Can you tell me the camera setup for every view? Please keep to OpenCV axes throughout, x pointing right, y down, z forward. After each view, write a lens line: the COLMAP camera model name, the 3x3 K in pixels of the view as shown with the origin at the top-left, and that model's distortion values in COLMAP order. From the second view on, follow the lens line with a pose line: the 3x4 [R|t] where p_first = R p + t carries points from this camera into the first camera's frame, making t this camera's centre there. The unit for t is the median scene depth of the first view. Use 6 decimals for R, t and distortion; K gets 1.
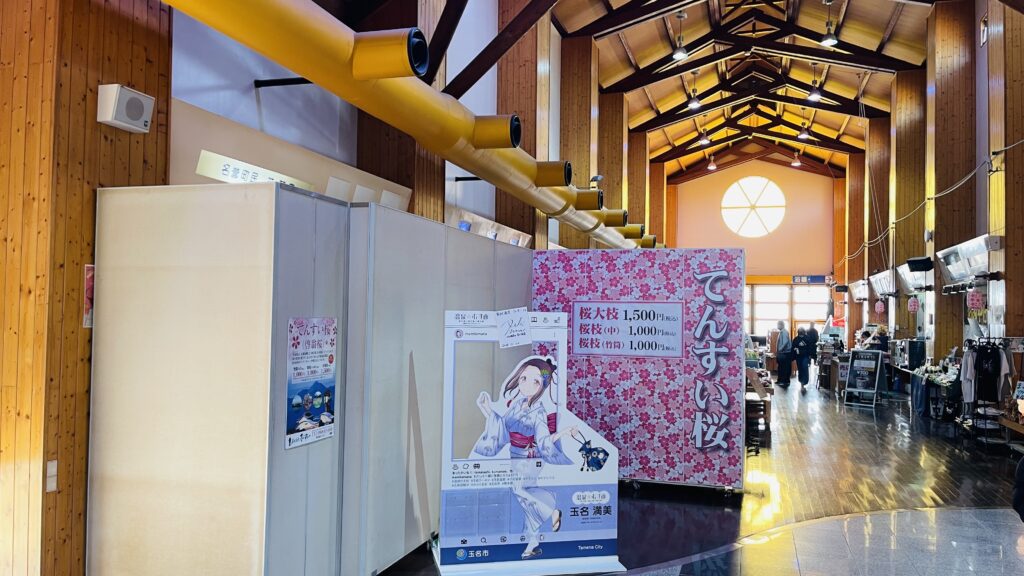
lens RADIAL K [[789.6, 0, 511.2], [0, 789.6, 292.7], [0, 0, 1]] dist [0.028180, -0.004768]
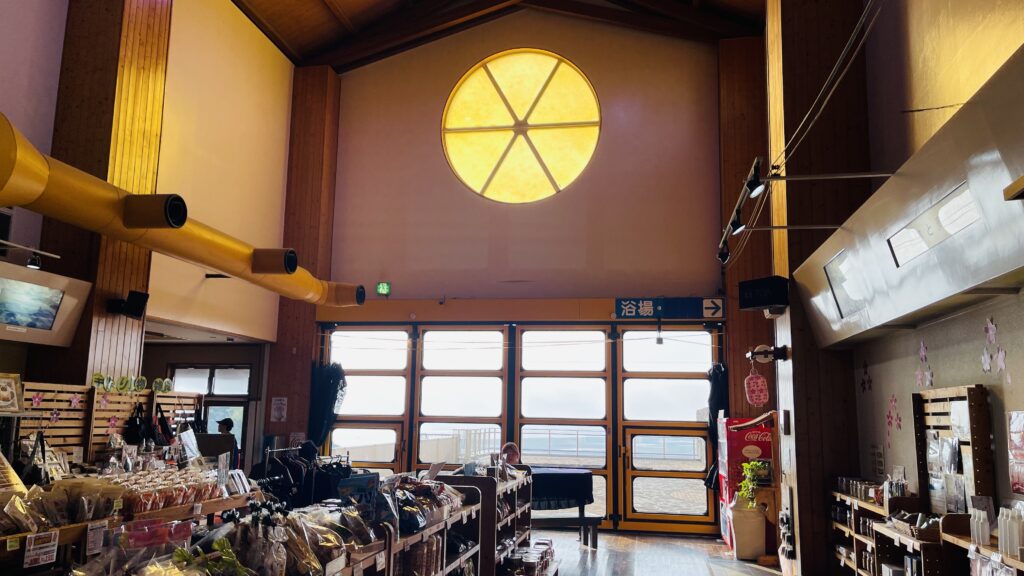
lens RADIAL K [[789.6, 0, 511.2], [0, 789.6, 287.4], [0, 0, 1]] dist [0.028180, -0.004768]
pose [[0.991555, 0.022632, 0.127700, 0.261211], [-0.006151, 0.991755, -0.128004, 0.019727], [-0.129544, 0.126138, 0.983518, 0.650326]]
